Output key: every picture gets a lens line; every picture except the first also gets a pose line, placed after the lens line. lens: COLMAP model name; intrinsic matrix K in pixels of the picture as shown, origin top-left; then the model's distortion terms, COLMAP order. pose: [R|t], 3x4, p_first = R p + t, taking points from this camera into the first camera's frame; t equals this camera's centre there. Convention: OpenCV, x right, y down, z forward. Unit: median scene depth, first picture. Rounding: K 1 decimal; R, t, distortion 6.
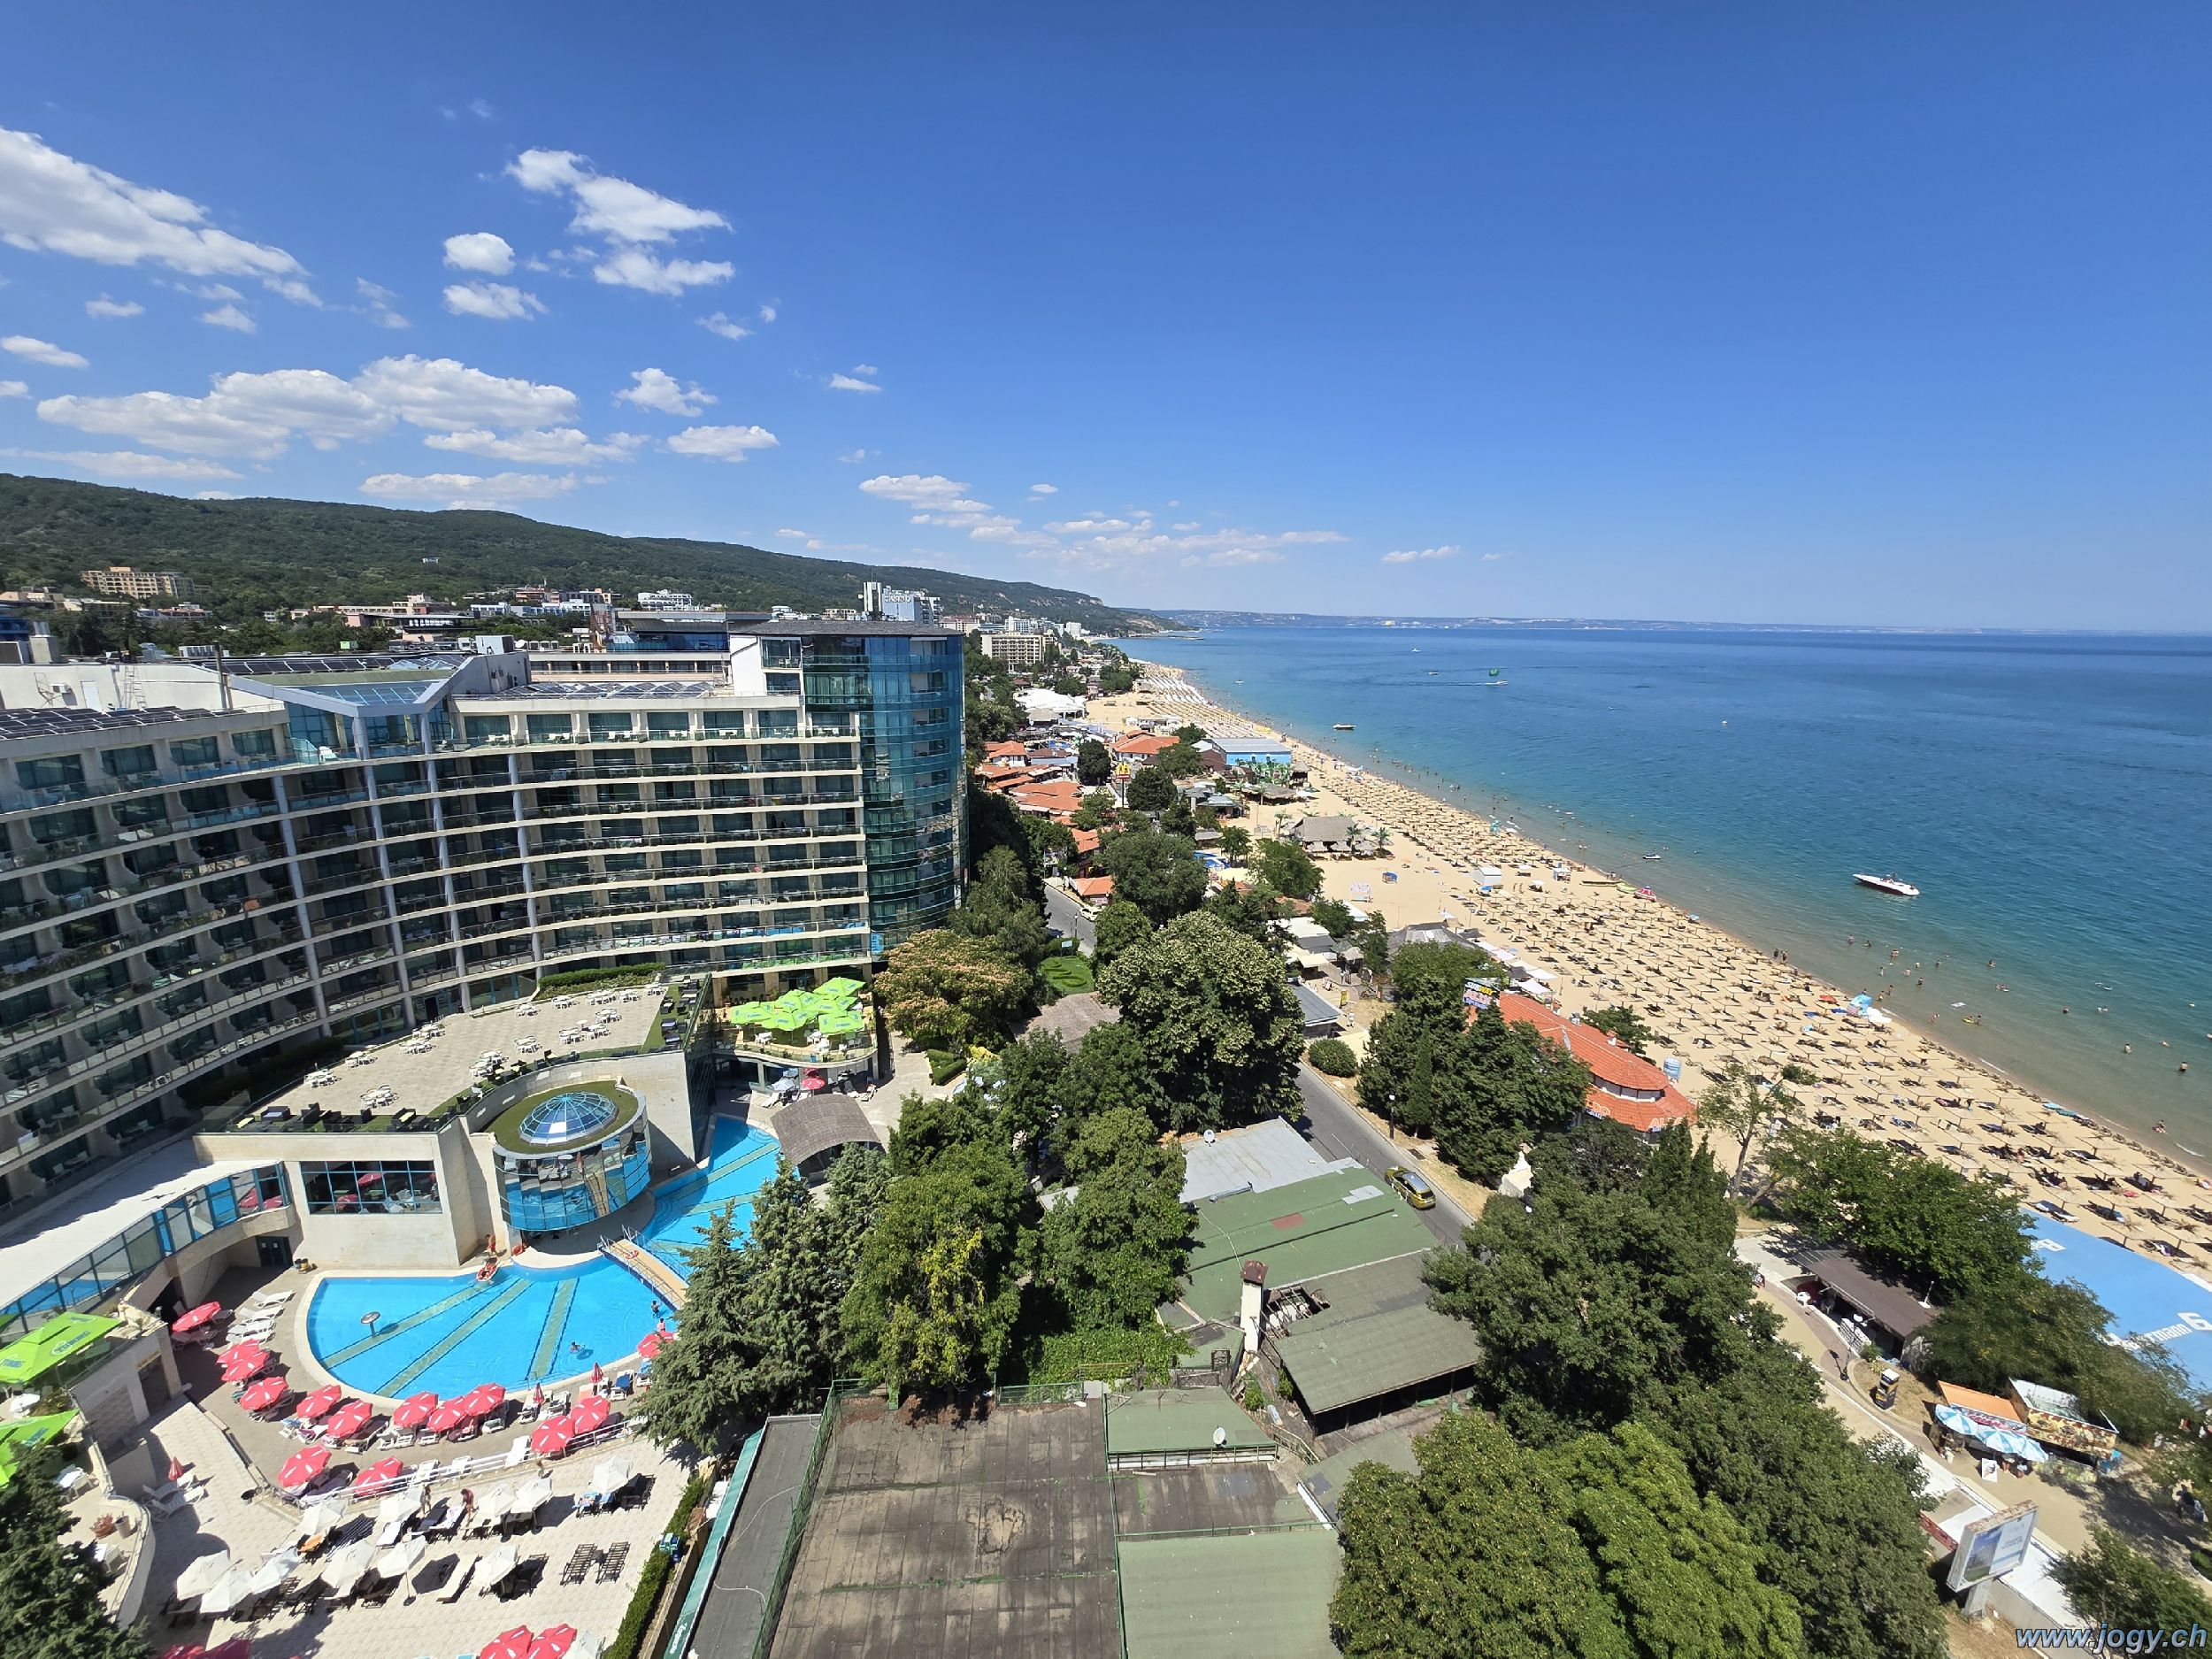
lens RADIAL K [[909.9, 0, 1099.6], [0, 909.9, 815.4], [0, 0, 1]] dist [-0.001920, 0.000030]
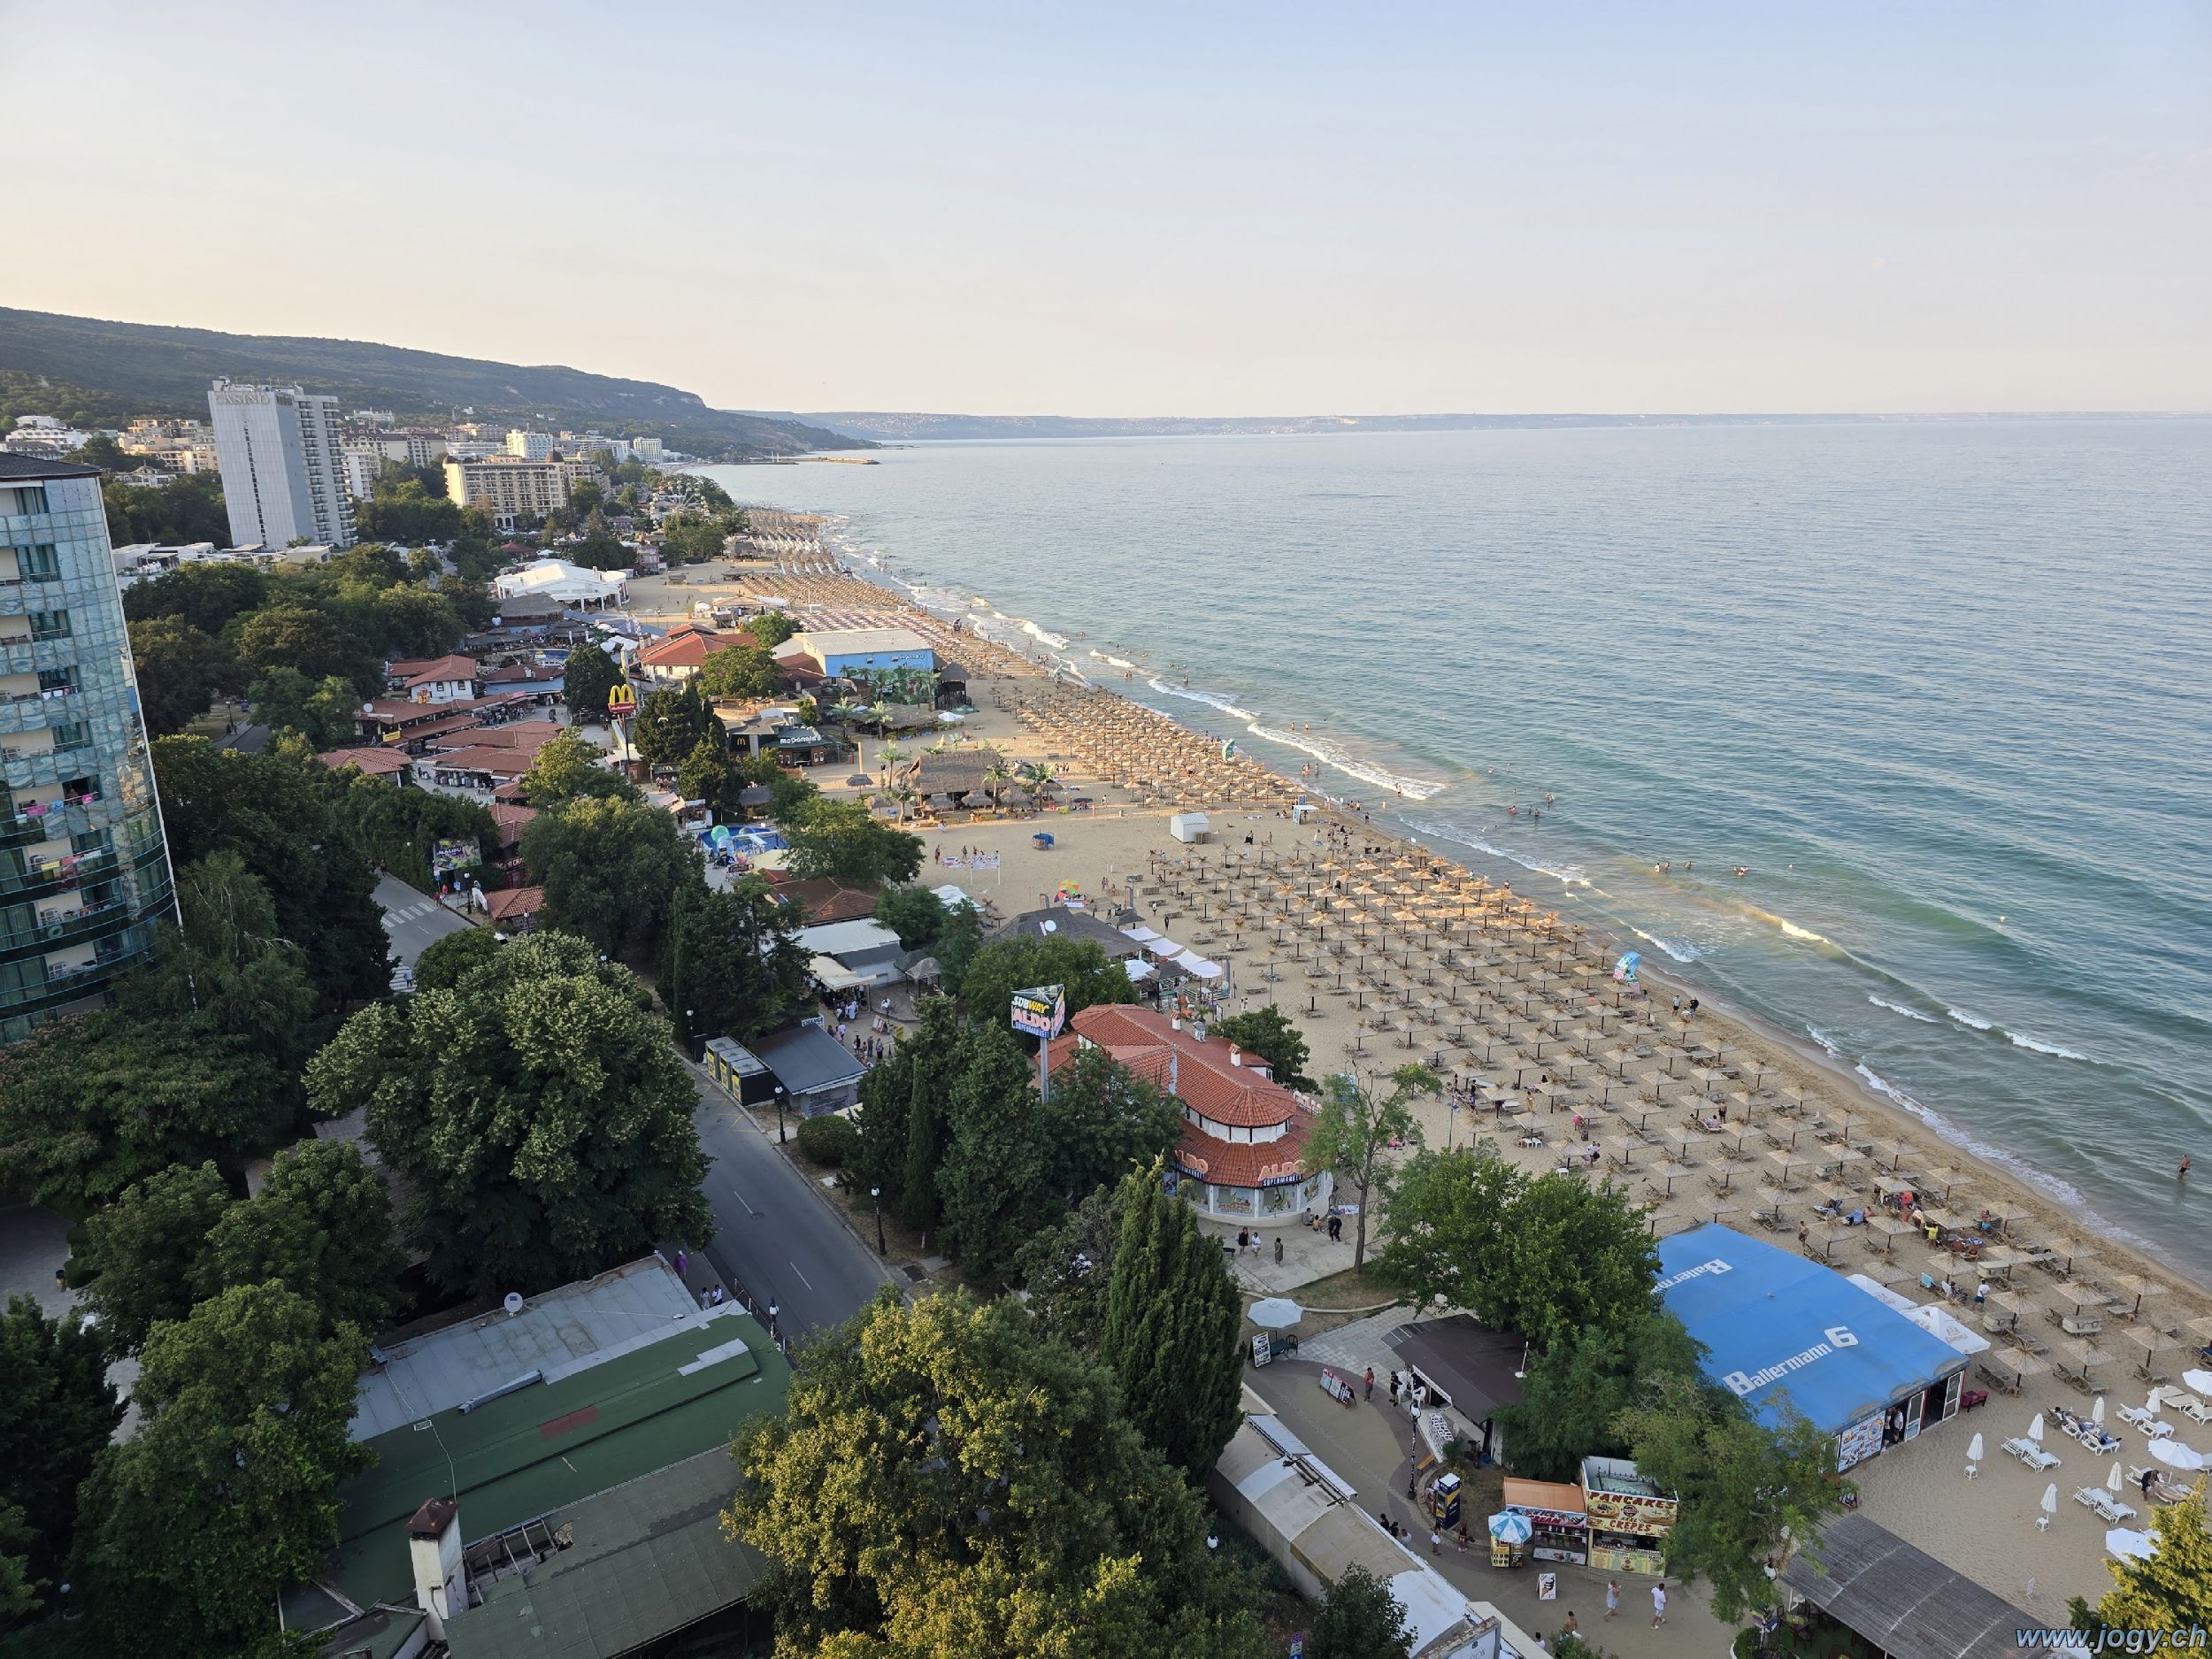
lens RADIAL K [[1495.6, 0, 1127.7], [0, 1495.6, 840.2], [0, 0, 1]] dist [0.073146, -0.073384]
pose [[0.967659, -0.087195, 0.236715, 0.253865], [0.073884, 0.995175, 0.064552, 0.008606], [-0.241201, -0.044975, 0.969432, -0.055219]]
